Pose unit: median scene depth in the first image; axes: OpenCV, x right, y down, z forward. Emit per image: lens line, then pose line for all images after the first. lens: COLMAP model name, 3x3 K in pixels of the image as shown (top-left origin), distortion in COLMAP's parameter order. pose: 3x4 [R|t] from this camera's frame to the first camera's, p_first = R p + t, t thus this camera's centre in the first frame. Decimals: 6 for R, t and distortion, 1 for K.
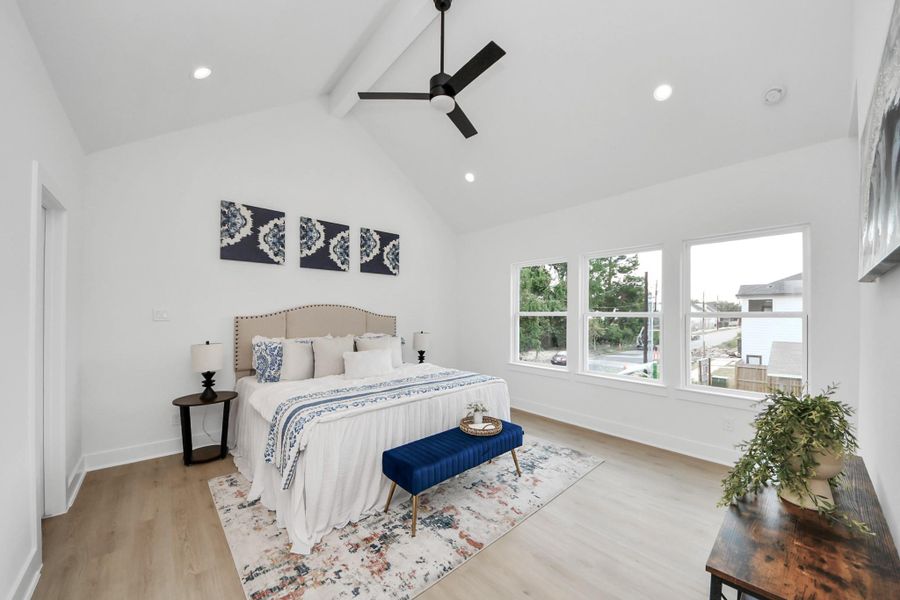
lens RADIAL K [[324.4, 0, 448.4], [0, 324.4, 305.9], [0, 0, 1]] dist [0.029427, -0.015330]
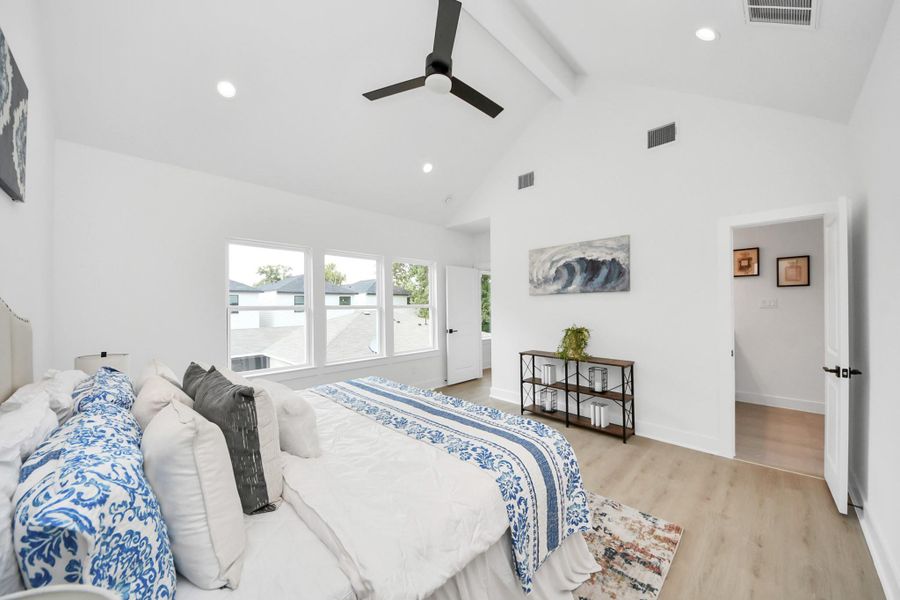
lens RADIAL K [[324.4, 0, 448.4], [0, 324.4, 305.9], [0, 0, 1]] dist [0.029427, -0.015330]
pose [[-0.044785, -0.016288, 0.998864, -1.457747], [-0.000340, 0.999867, 0.016290, -0.002912], [-0.998997, 0.000390, -0.044784, 1.563966]]
